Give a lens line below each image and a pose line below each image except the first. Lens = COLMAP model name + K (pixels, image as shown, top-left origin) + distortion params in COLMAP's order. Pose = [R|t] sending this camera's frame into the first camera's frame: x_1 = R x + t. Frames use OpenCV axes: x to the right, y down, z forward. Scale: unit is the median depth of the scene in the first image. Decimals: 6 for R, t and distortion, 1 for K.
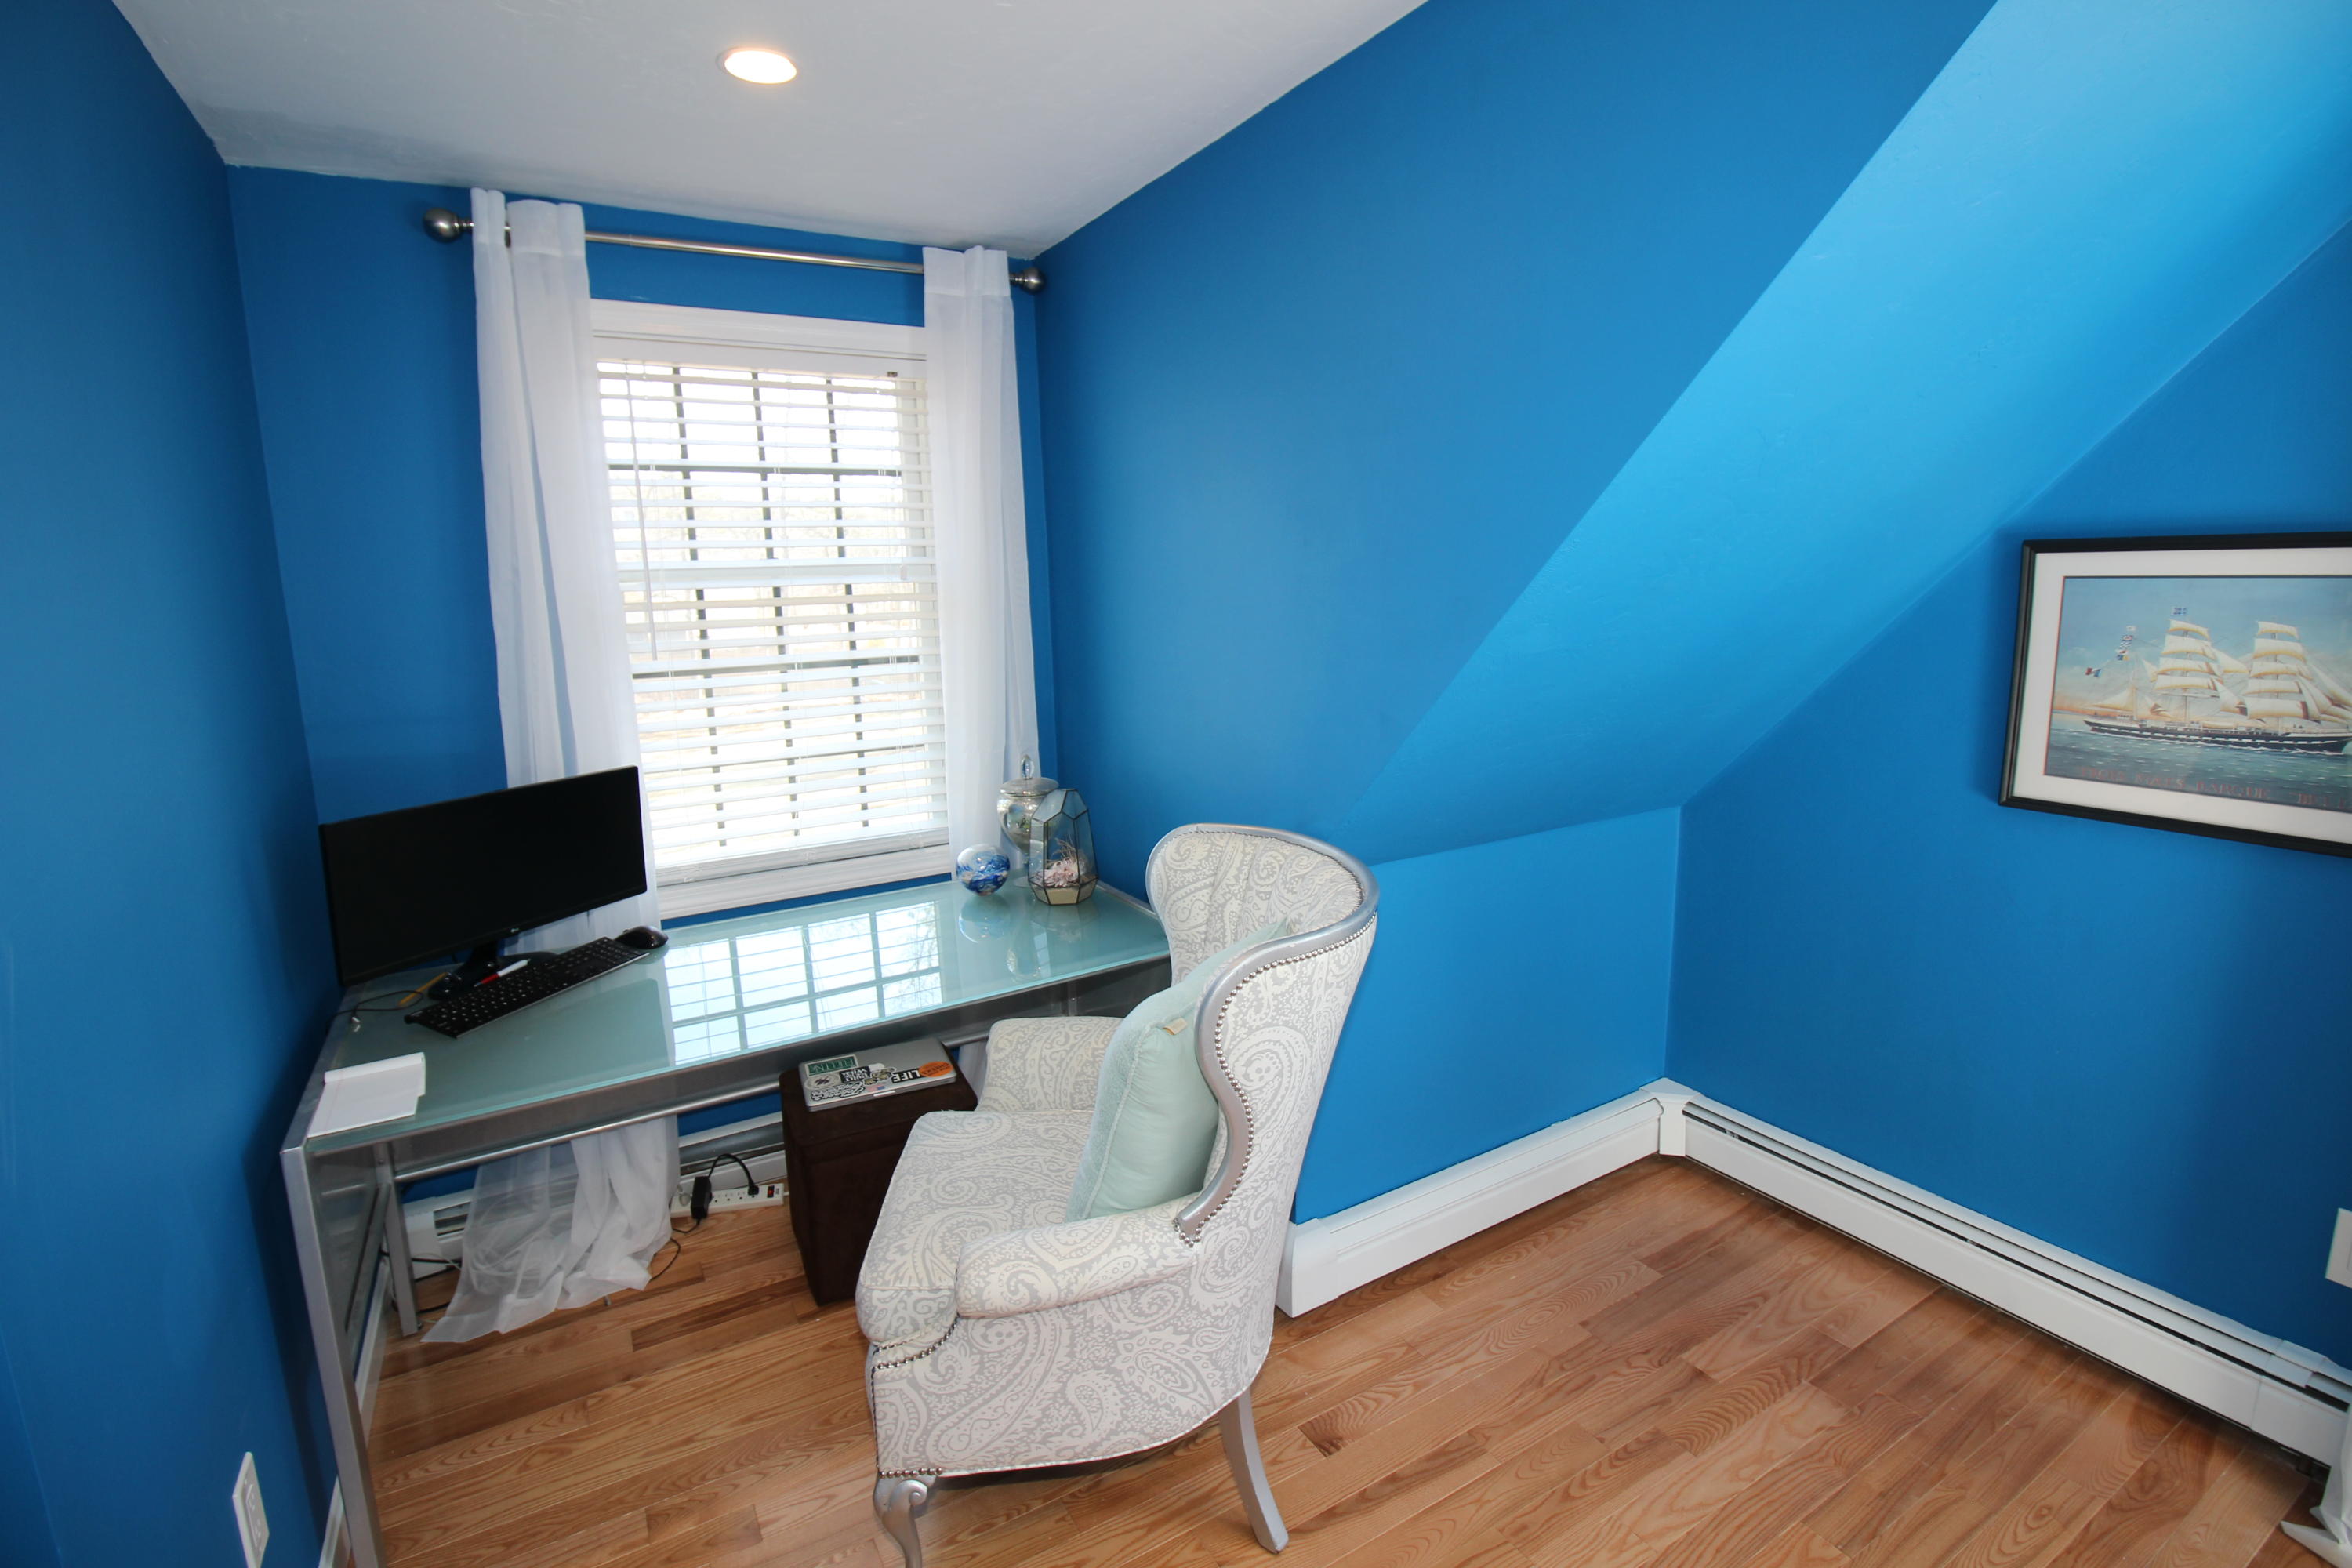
lens RADIAL K [[1100.4, 0, 1174.9], [0, 1100.4, 776.3], [0, 0, 1]] dist [-0.005269, -0.010367]
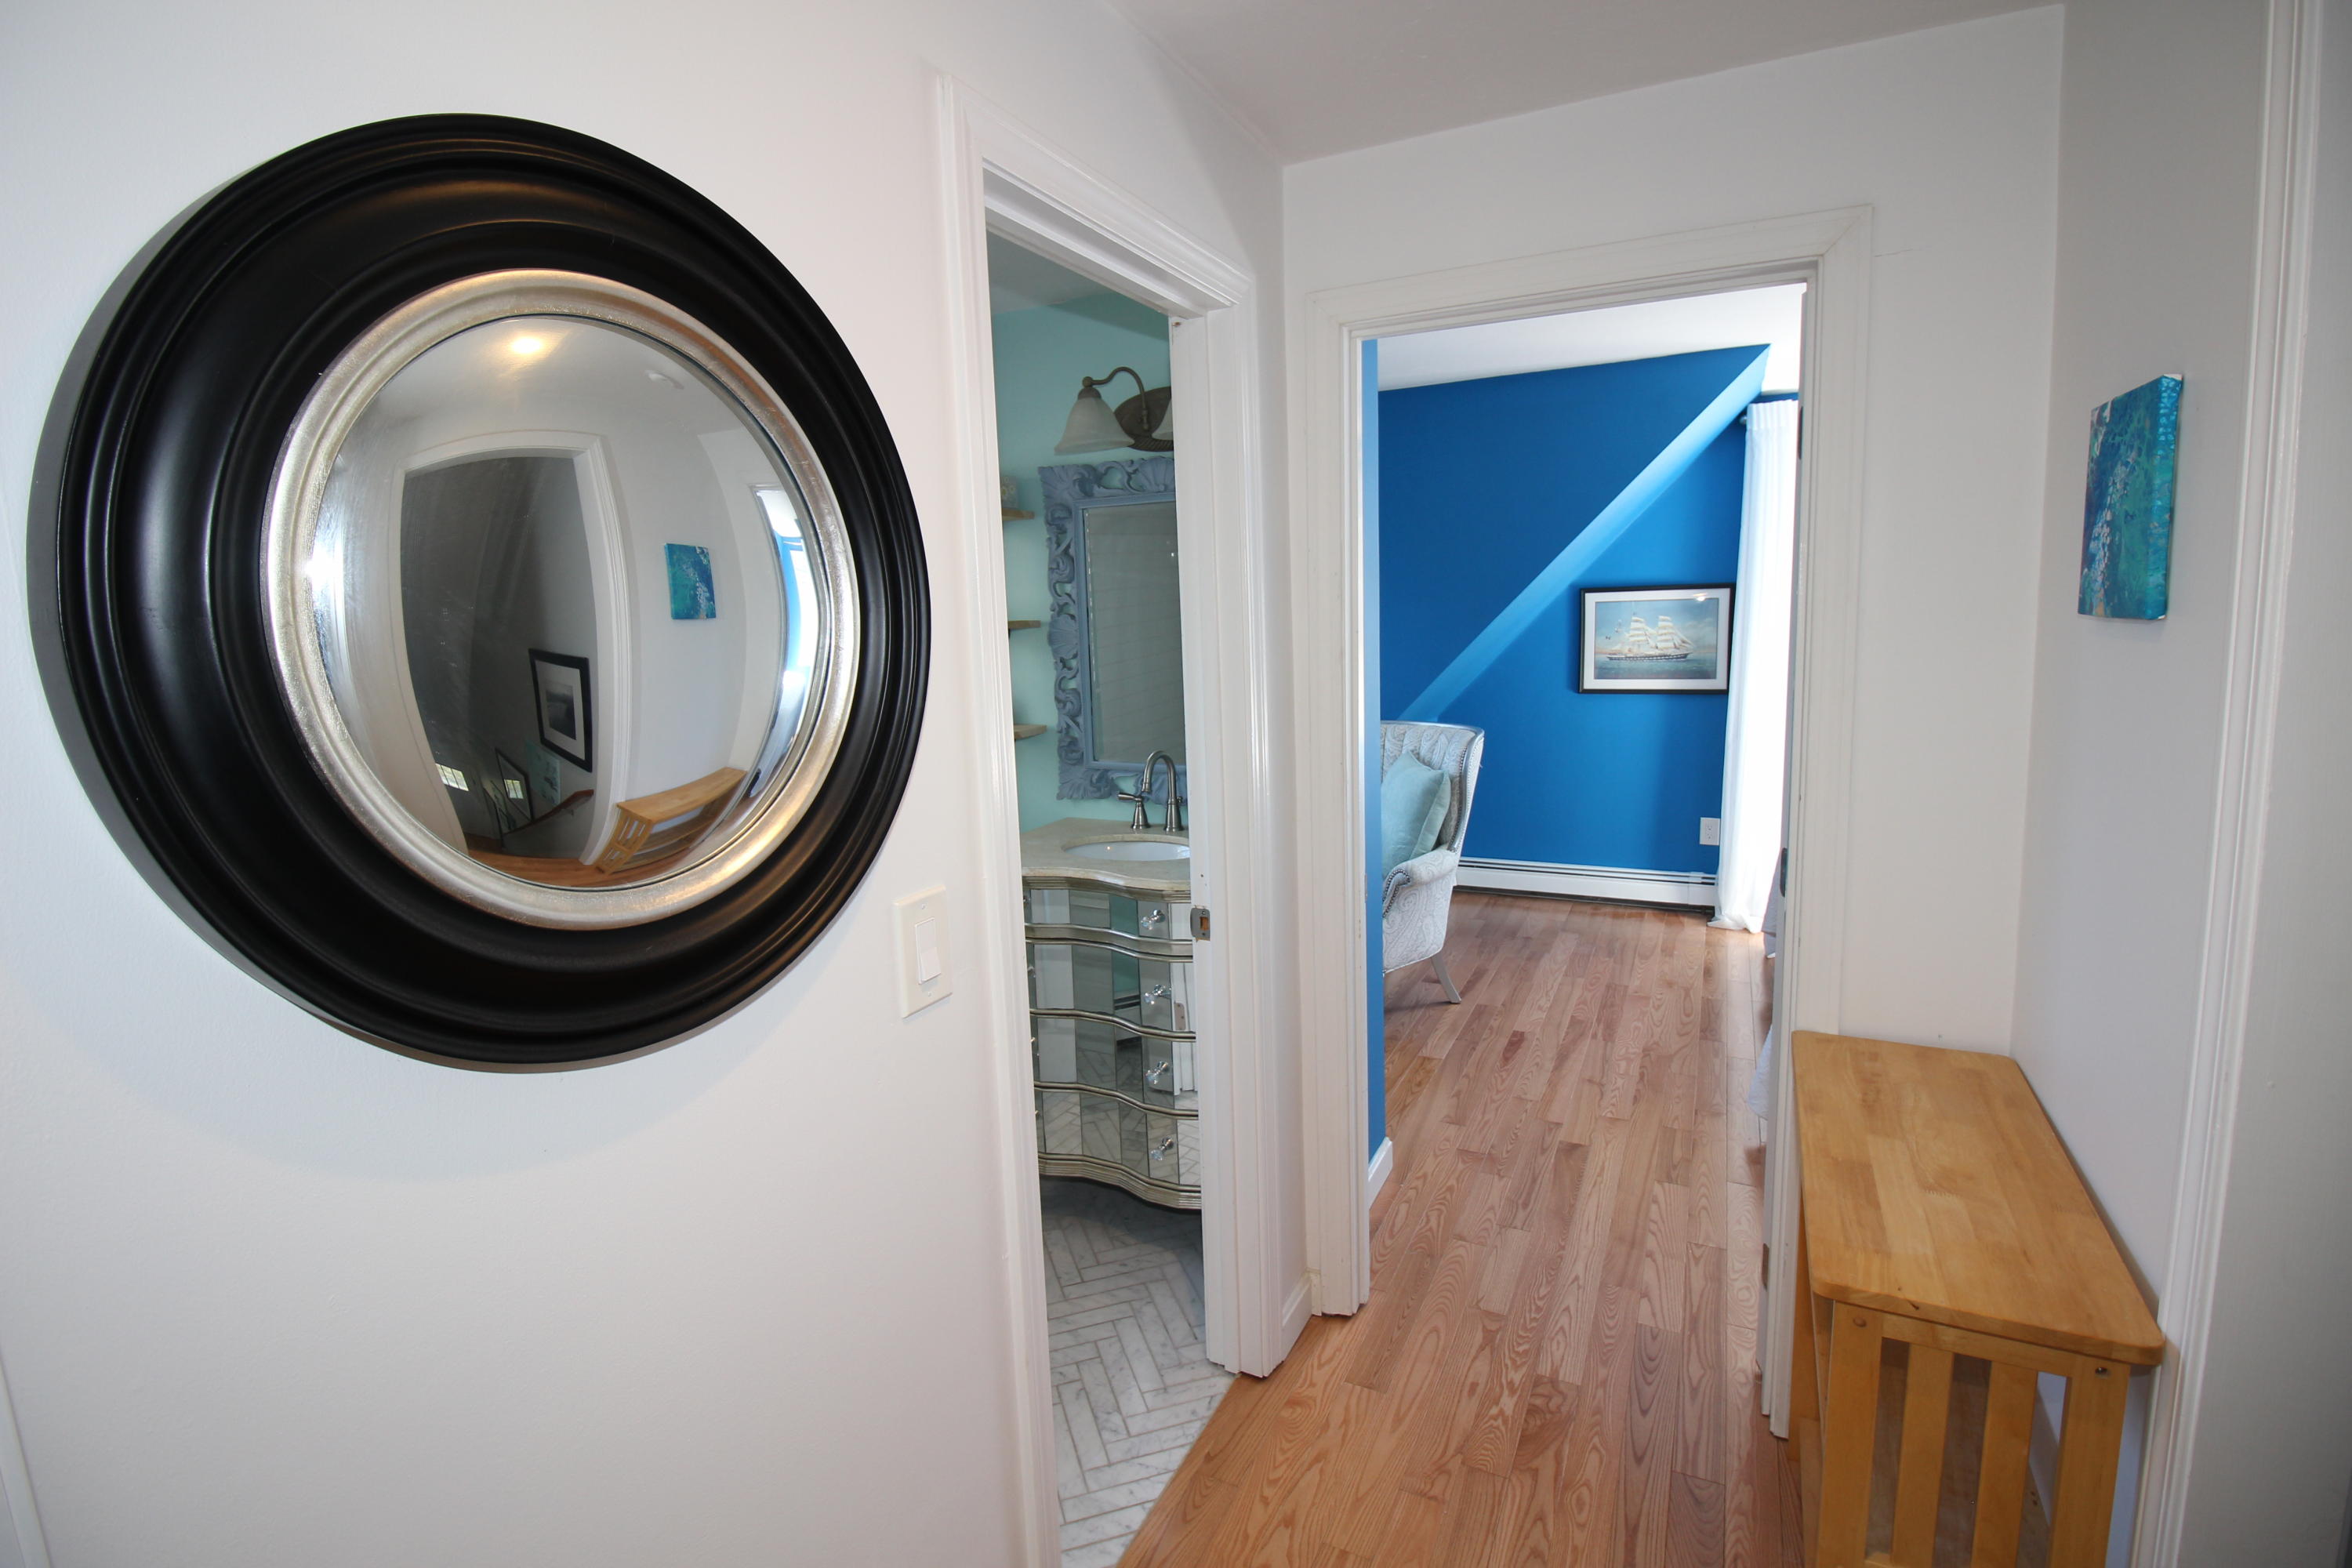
lens RADIAL K [[1100.4, 0, 1162.7], [0, 1100.4, 775.5], [0, 0, 1]] dist [-0.005269, -0.010367]
pose [[0.847925, -0.095045, 0.521526, -1.543306], [0.116172, 0.993198, -0.007875, 0.135611], [-0.517231, 0.067264, 0.853199, -0.712877]]
